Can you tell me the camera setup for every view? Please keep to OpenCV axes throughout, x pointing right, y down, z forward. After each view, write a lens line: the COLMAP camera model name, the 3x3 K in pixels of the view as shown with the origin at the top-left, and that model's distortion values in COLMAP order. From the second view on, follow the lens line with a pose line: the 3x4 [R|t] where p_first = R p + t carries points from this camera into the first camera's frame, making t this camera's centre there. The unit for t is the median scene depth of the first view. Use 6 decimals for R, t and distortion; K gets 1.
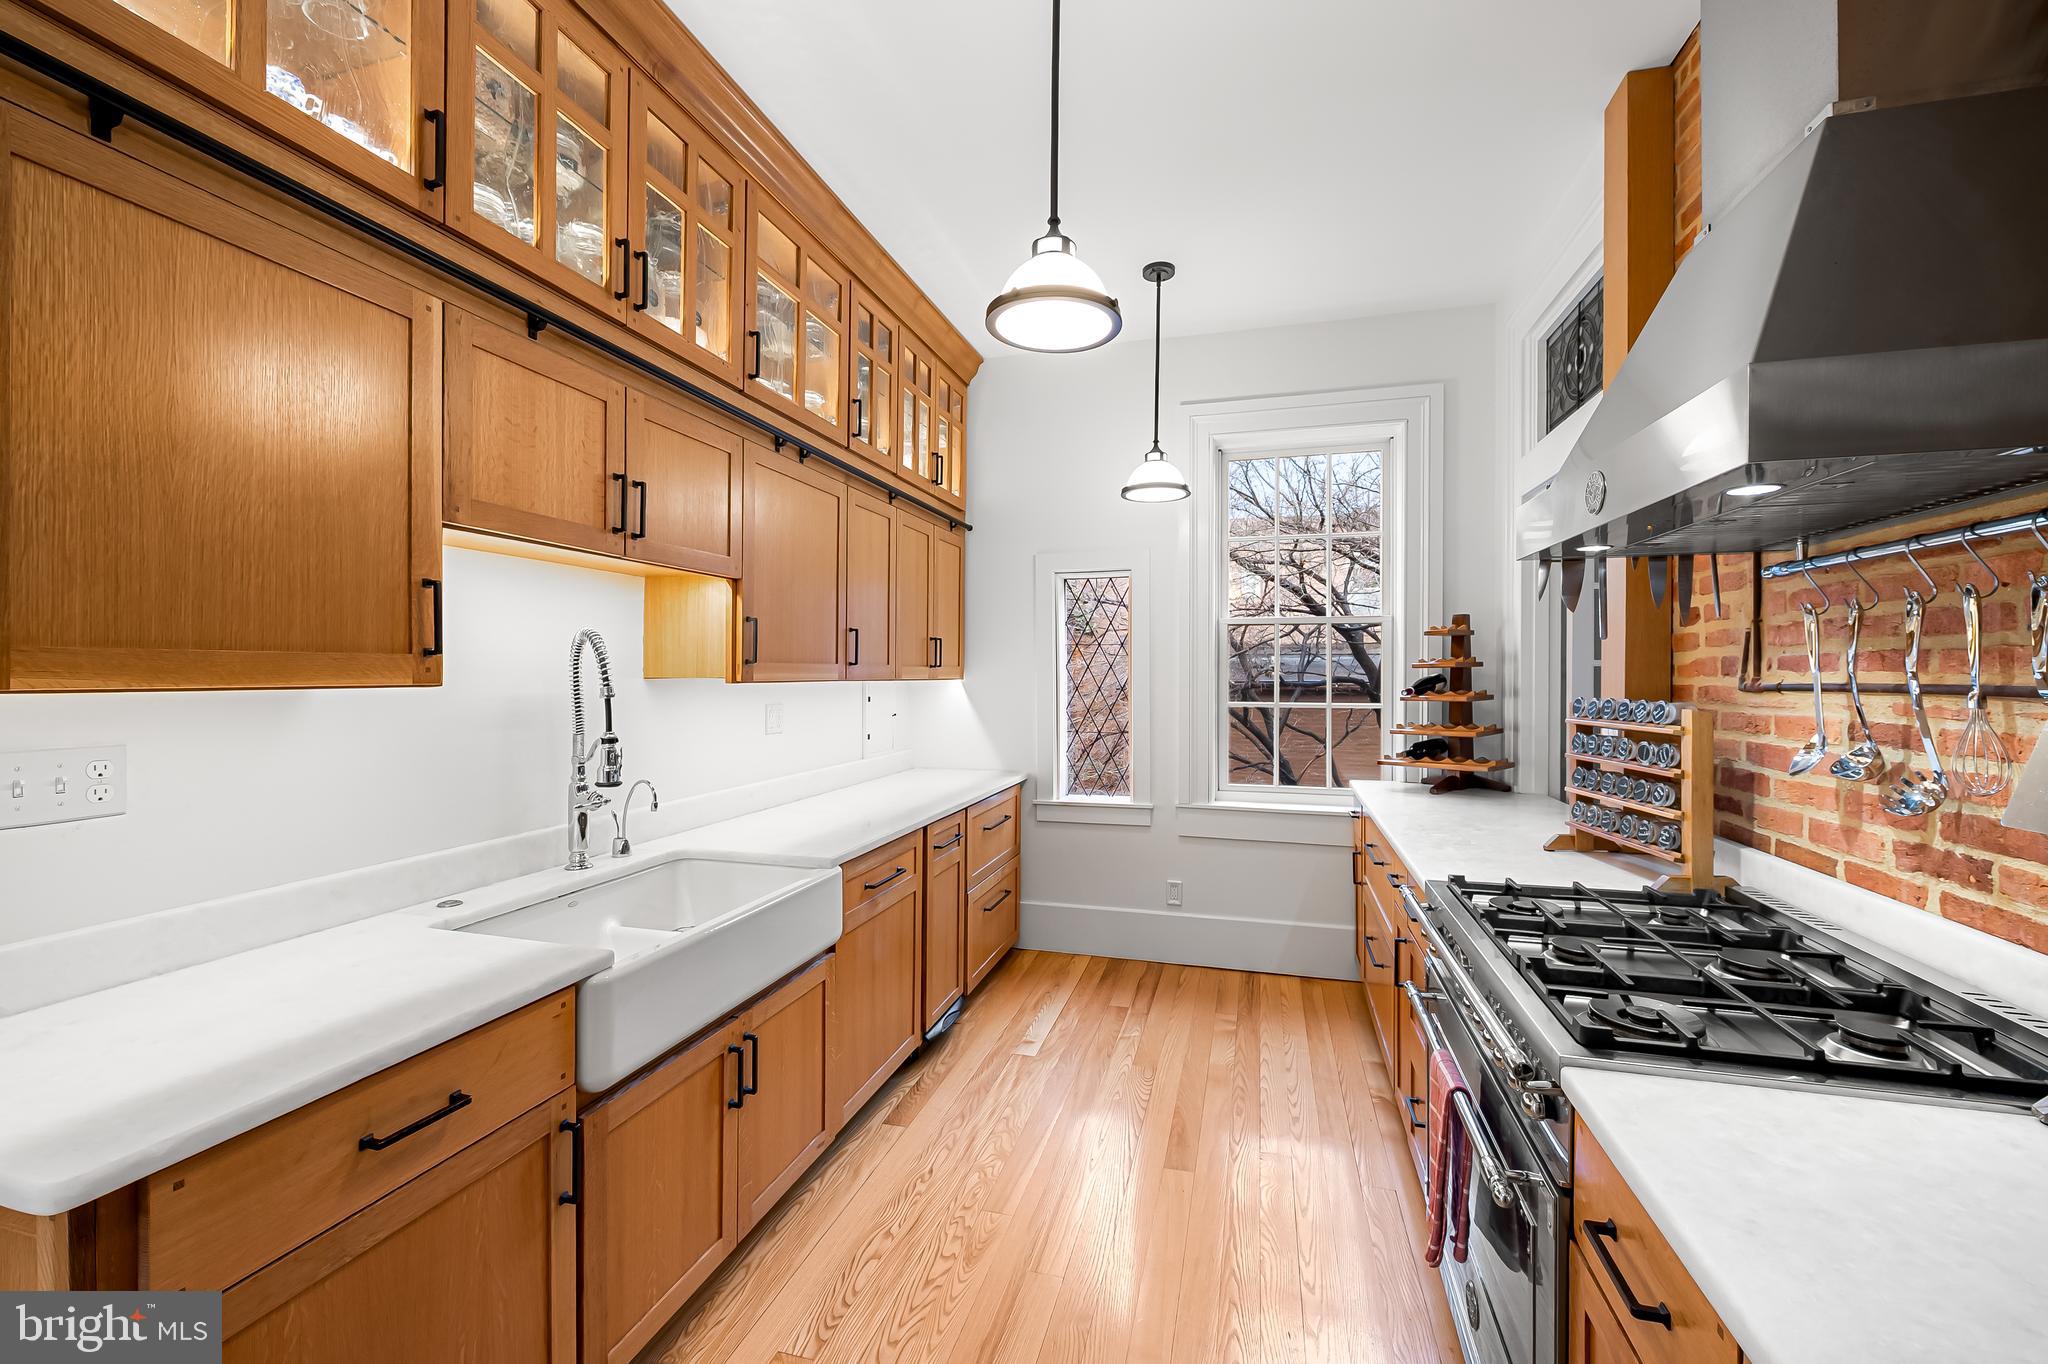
lens RADIAL K [[812.7, 0, 1028.1], [0, 812.7, 676.4], [0, 0, 1]] dist [-0.003403, -0.000786]
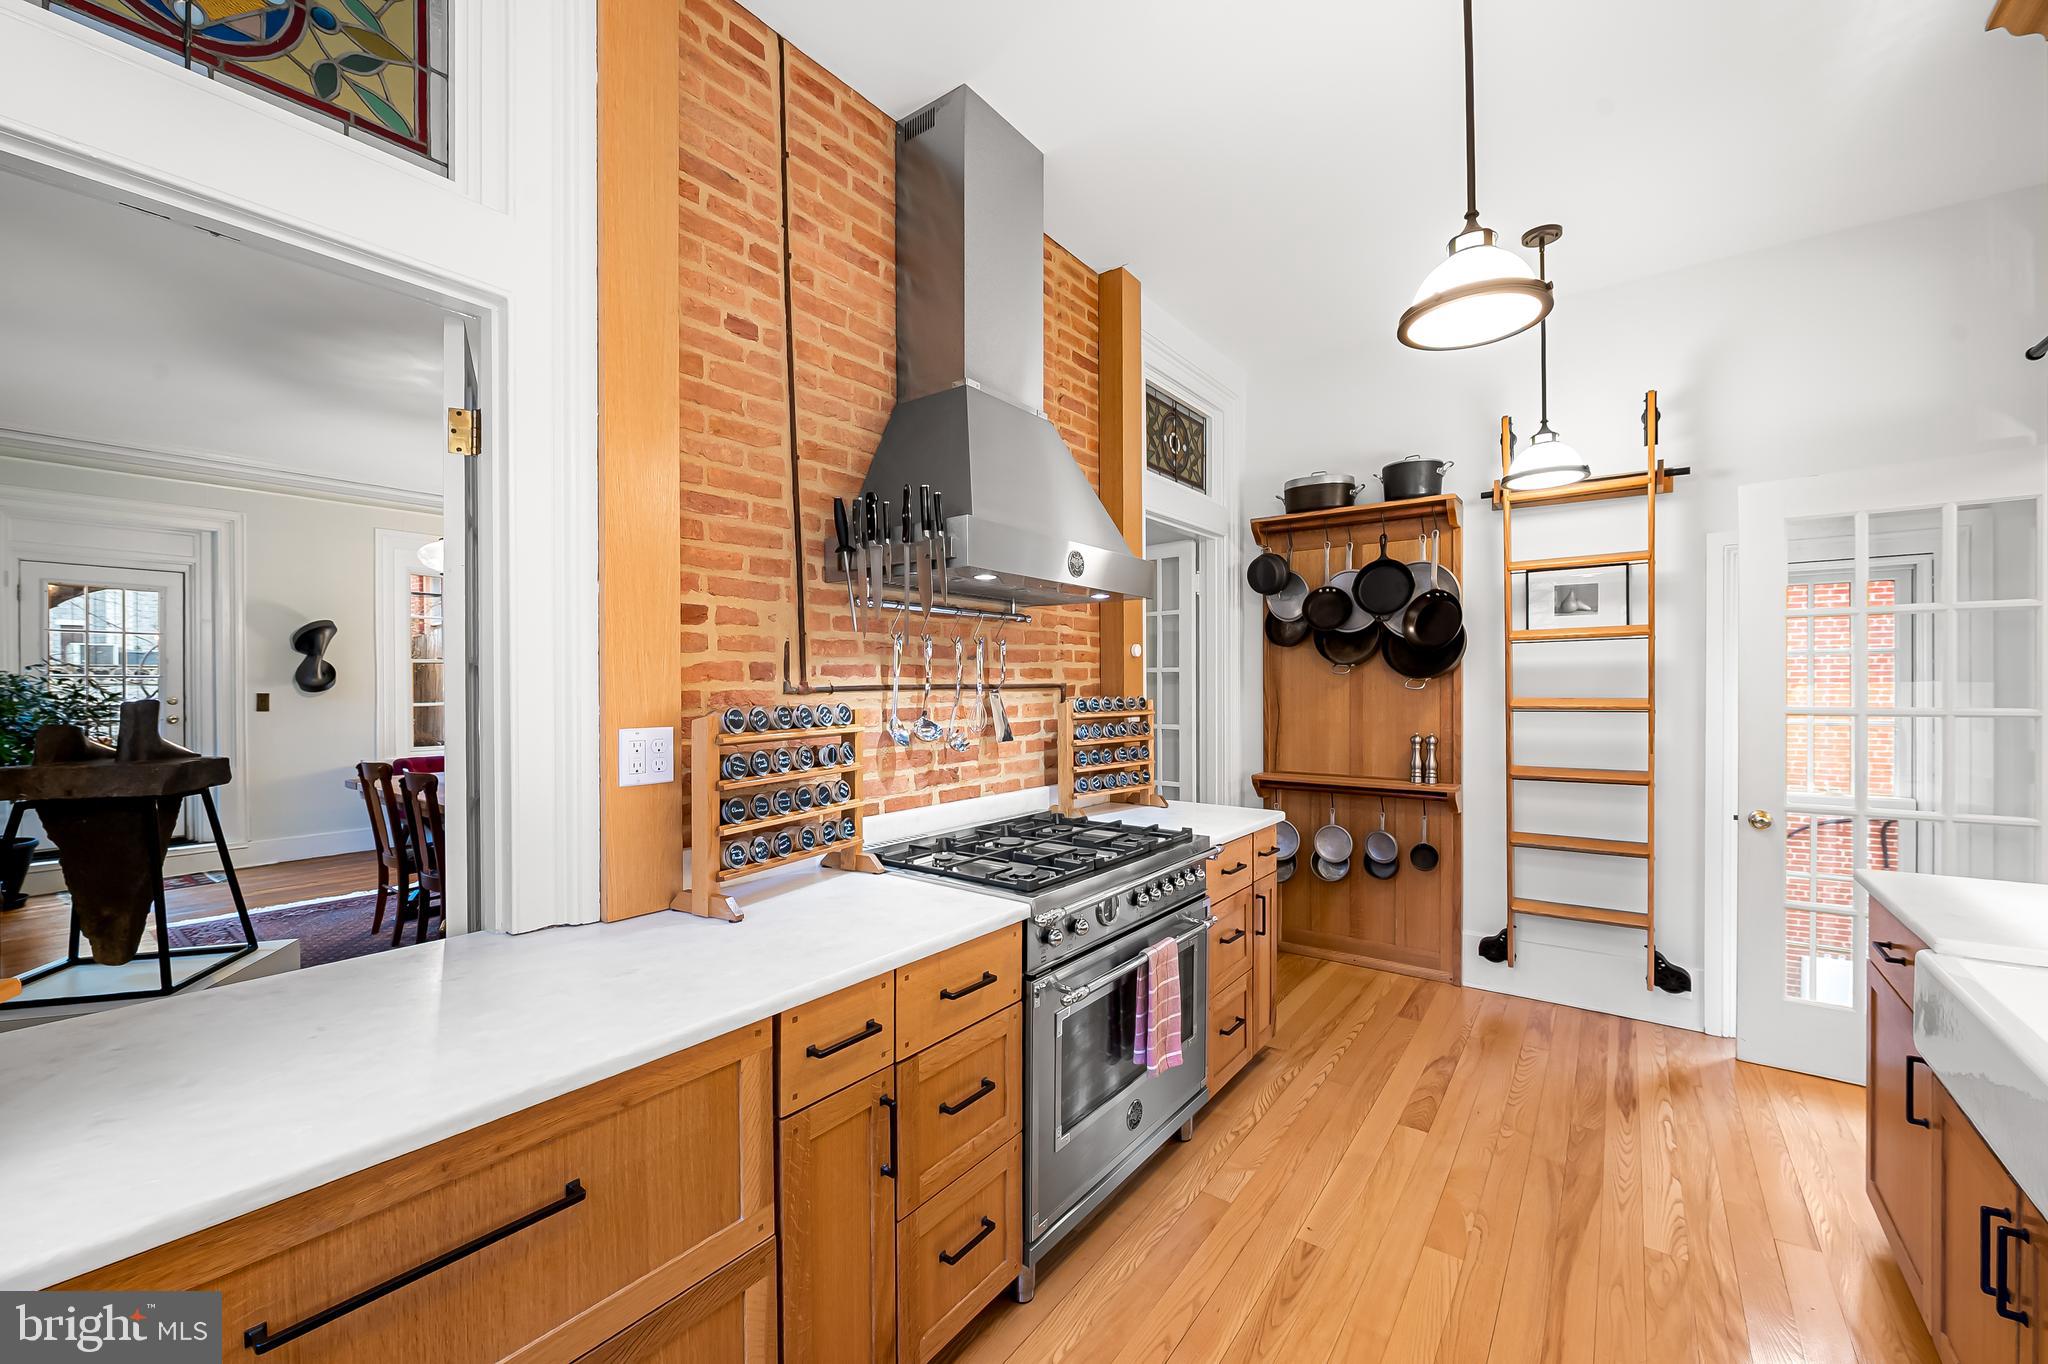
lens RADIAL K [[819.7, 0, 1033.9], [0, 819.7, 691.7], [0, 0, 1]] dist [-0.001820, -0.000301]
pose [[-0.937243, -0.000677, 0.348677, 0.145293], [0.004823, 0.999877, 0.014905, -0.000126], [-0.348645, 0.015652, -0.937124, 1.699181]]
